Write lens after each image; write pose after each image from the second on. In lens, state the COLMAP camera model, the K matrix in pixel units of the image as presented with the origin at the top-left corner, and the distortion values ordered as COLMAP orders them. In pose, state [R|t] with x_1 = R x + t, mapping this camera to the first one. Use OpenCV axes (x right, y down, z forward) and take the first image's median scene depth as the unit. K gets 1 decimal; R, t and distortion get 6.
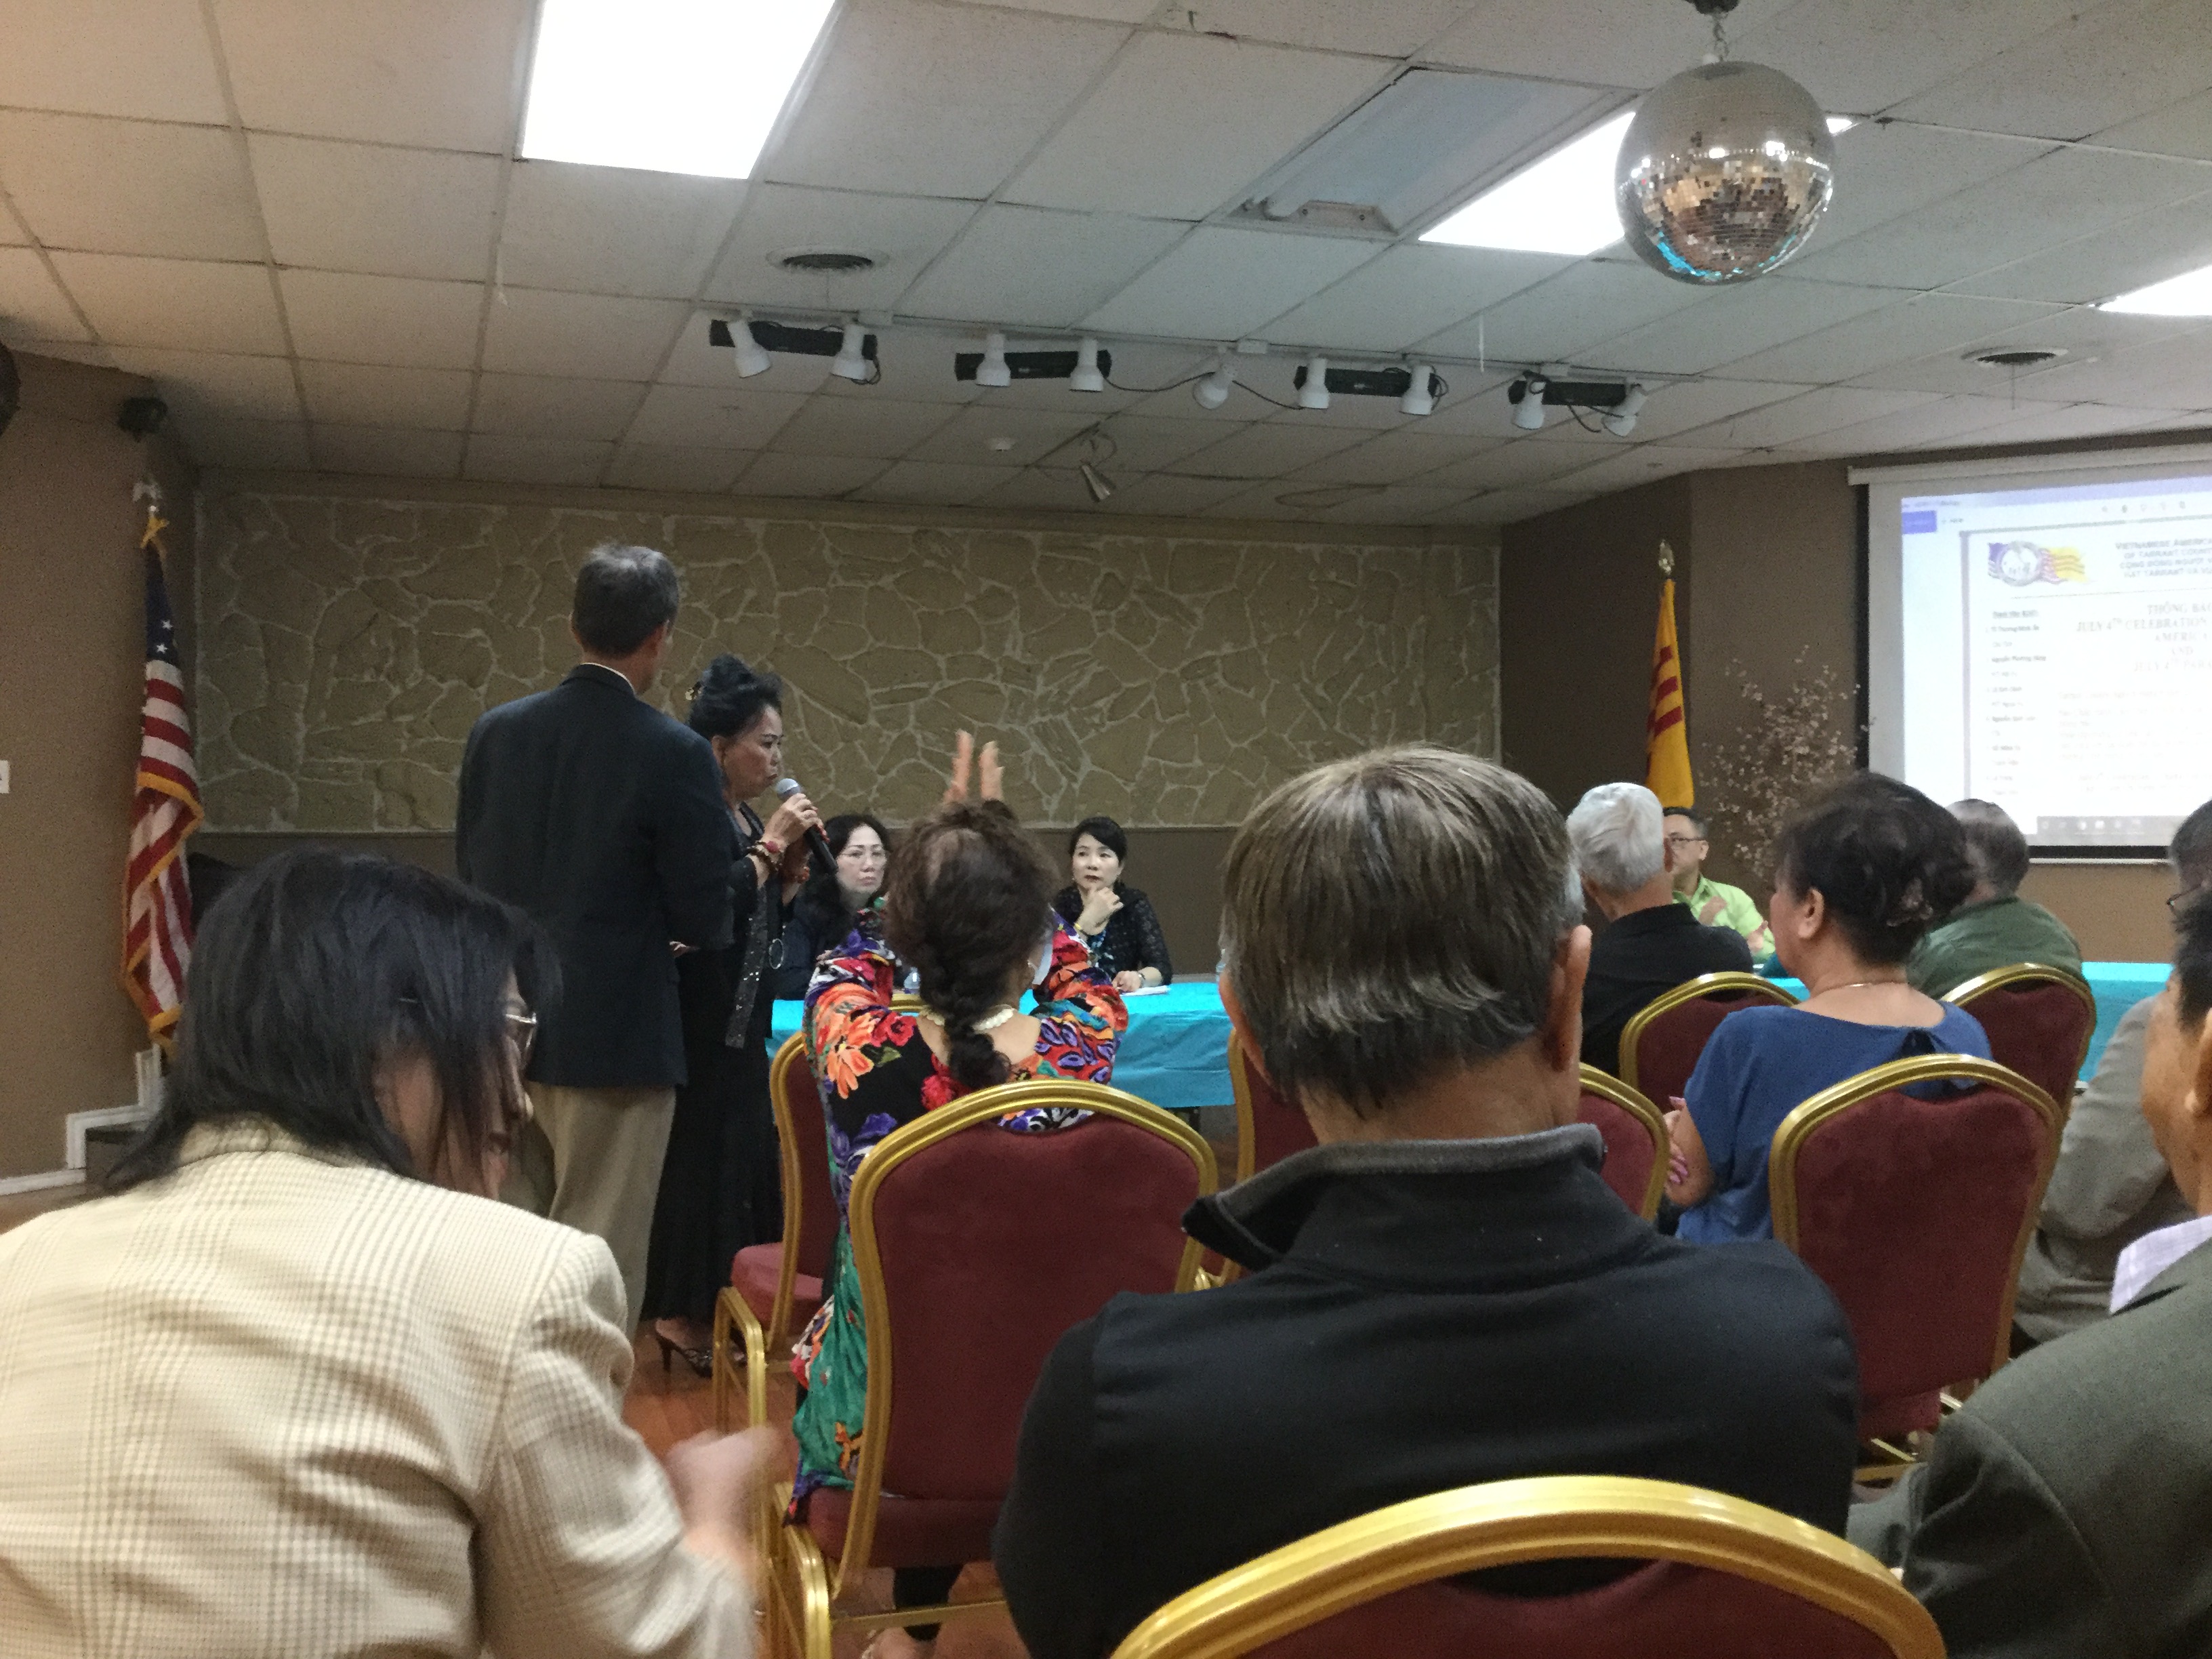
lens RADIAL K [[1994.9, 0, 1098.9], [0, 1994.9, 831.4], [0, 0, 1]] dist [0.120902, -0.241000]
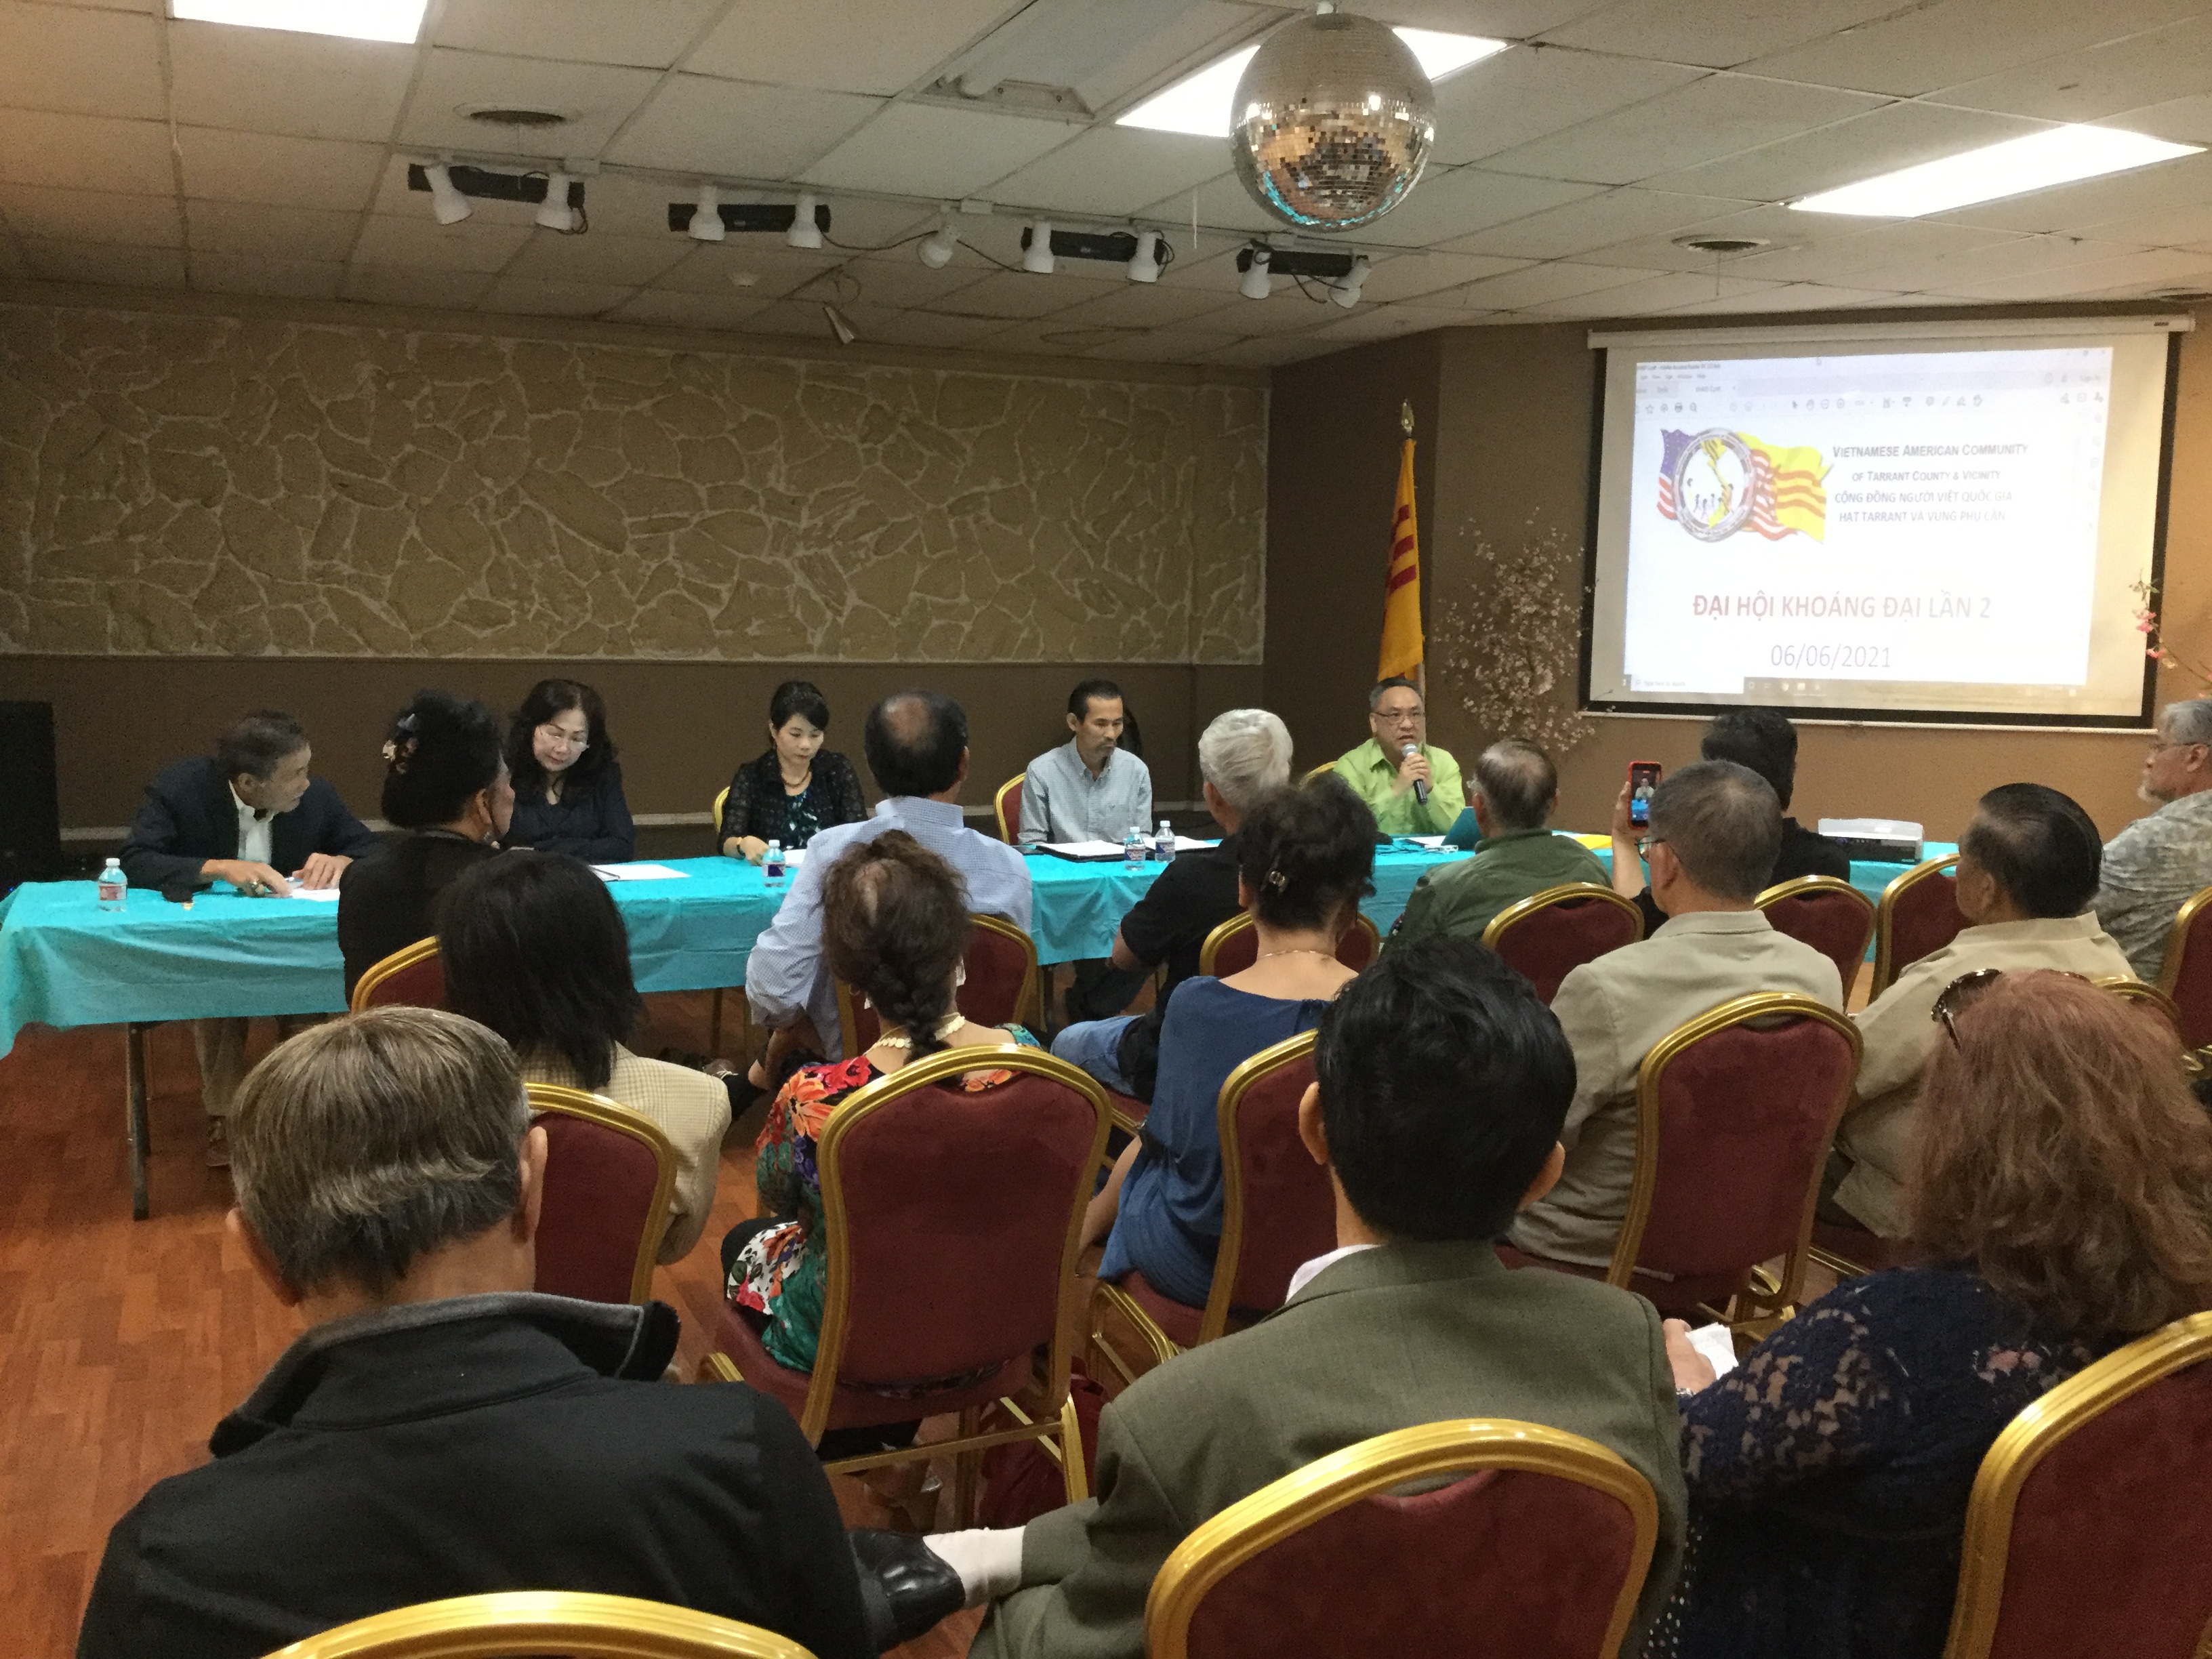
lens RADIAL K [[1994.9, 0, 1100.9], [0, 1994.9, 830.0], [0, 0, 1]] dist [0.120902, -0.241000]
pose [[0.996904, 0.014971, 0.077193, 0.049837], [-0.022993, 0.994301, 0.104100, -0.029671], [-0.075194, -0.105552, 0.991567, -0.022954]]
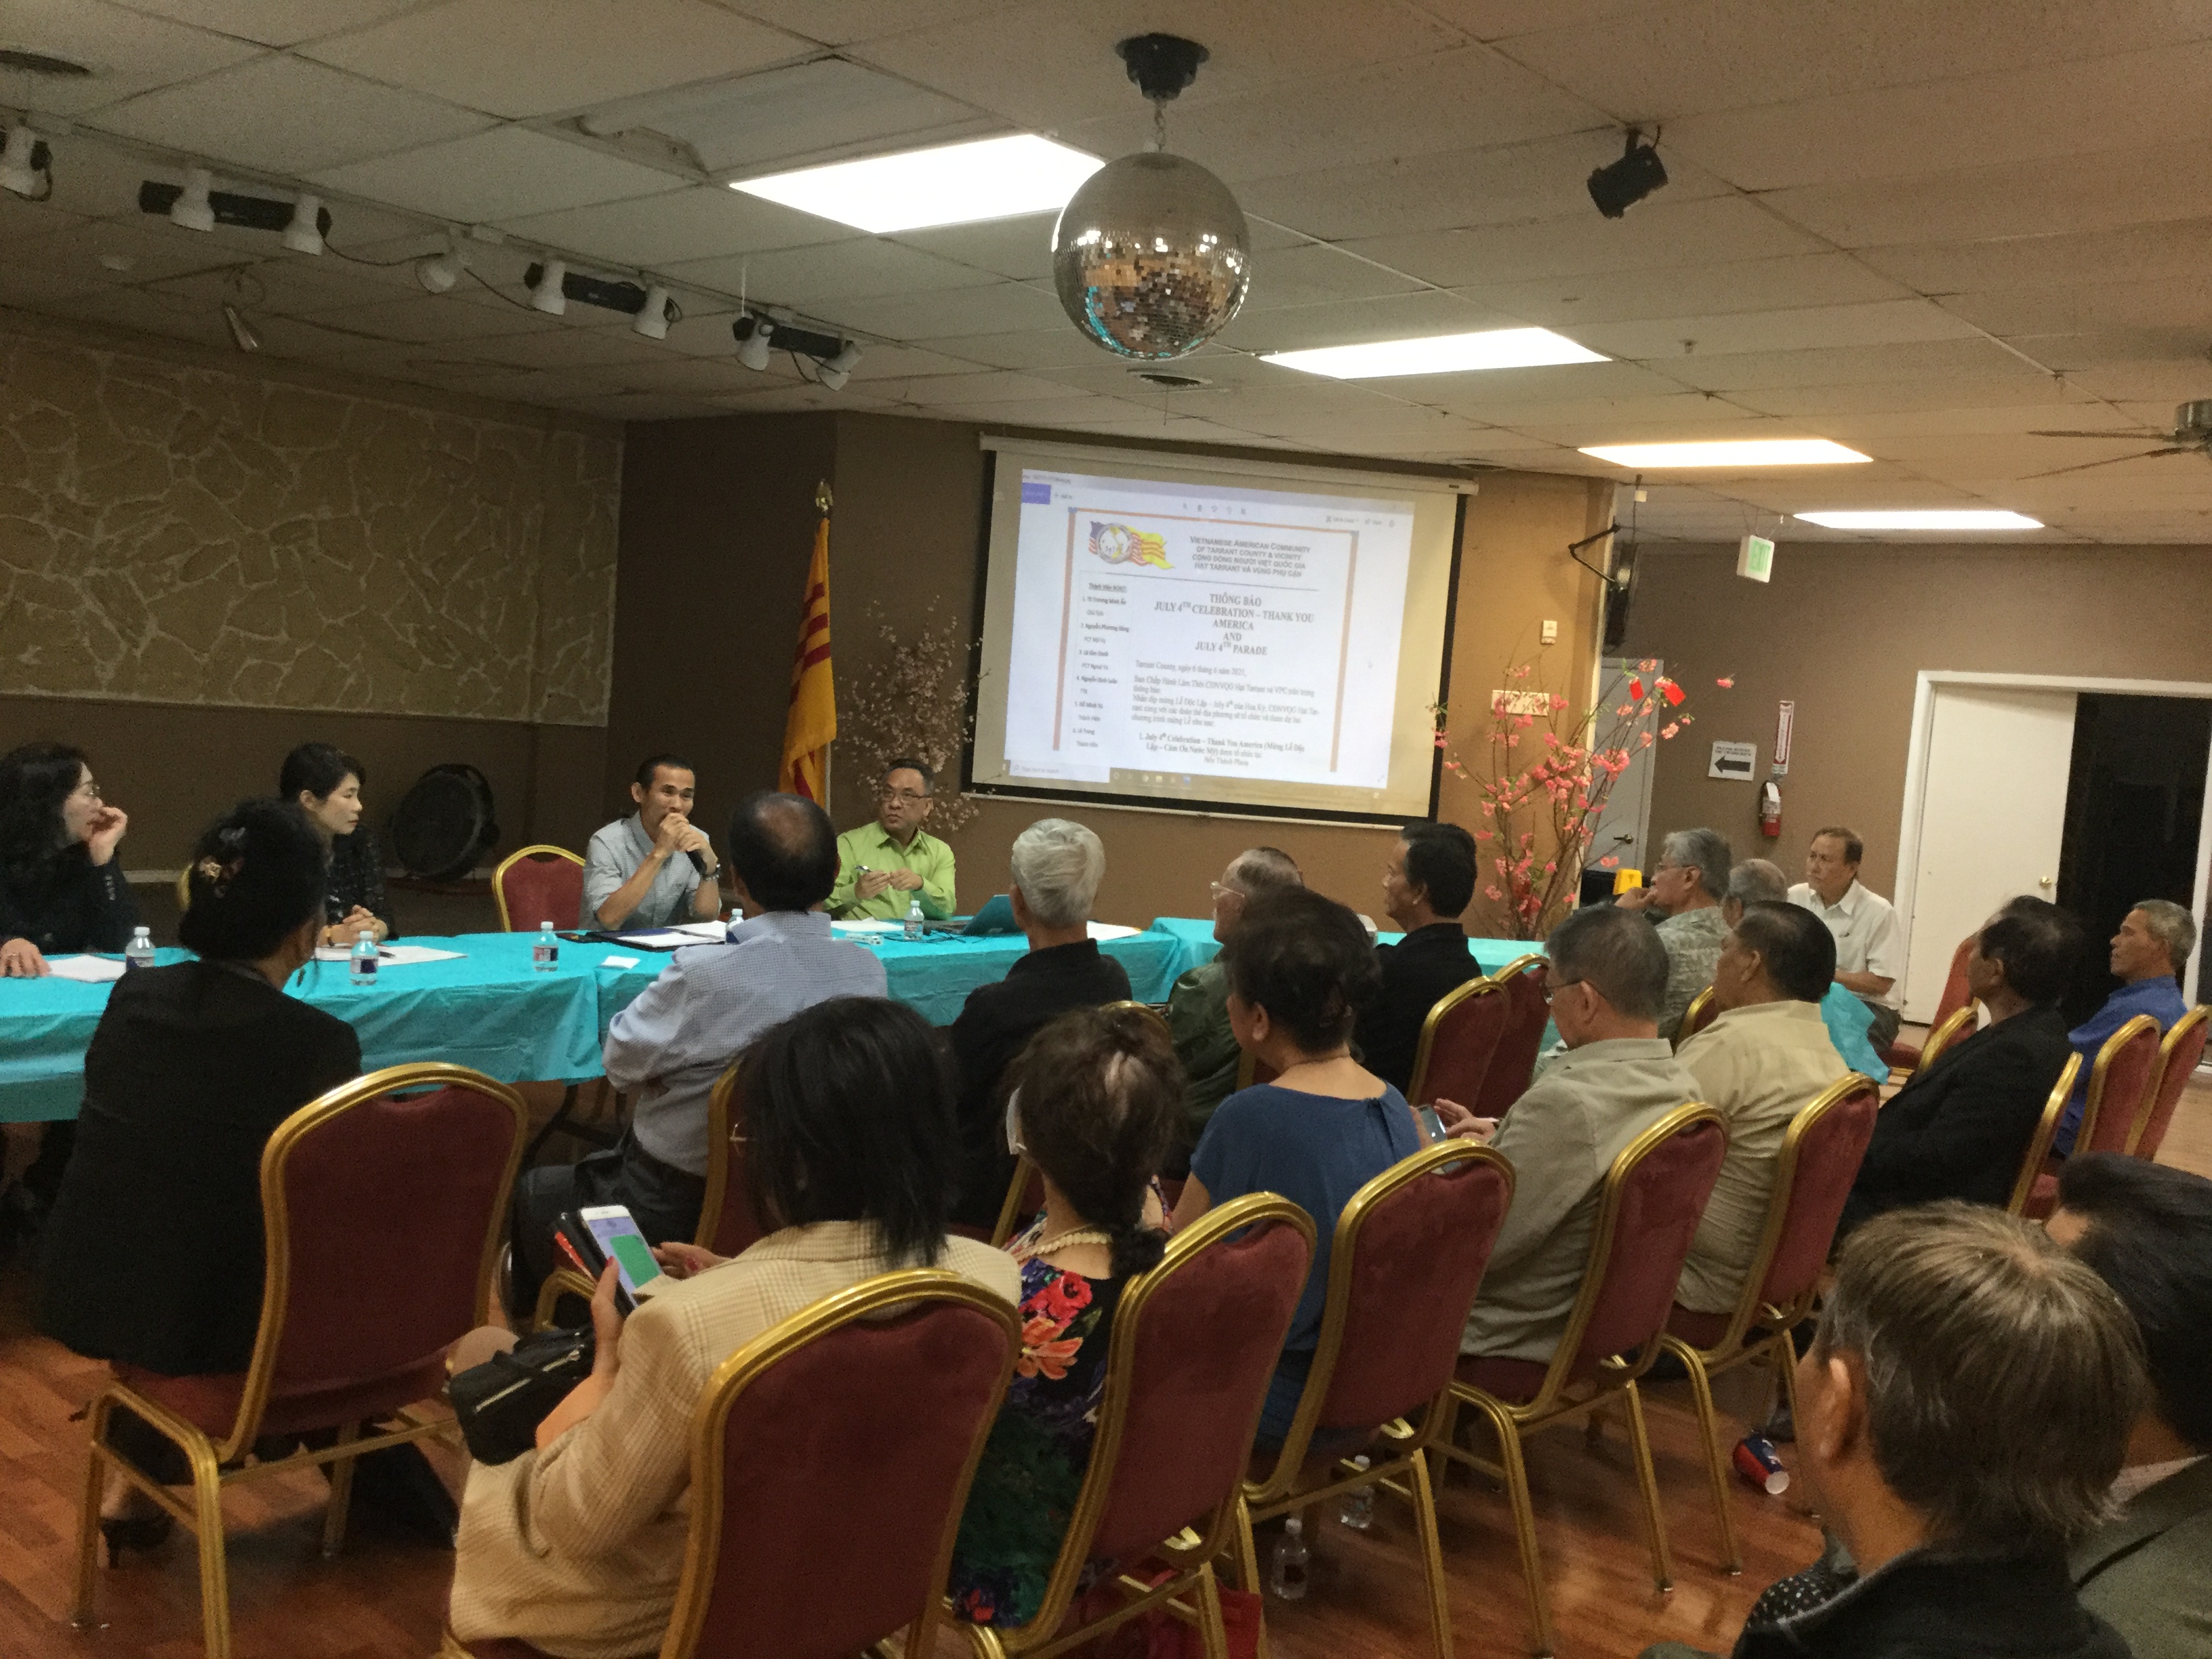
lens RADIAL K [[1994.9, 0, 1109.3], [0, 1994.9, 825.6], [0, 0, 1]] dist [0.120902, -0.241000]
pose [[0.862872, 0.045506, 0.503371, -0.100367], [-0.082891, 0.995195, 0.052123, -0.033428], [-0.498580, -0.086700, 0.862497, 0.027245]]
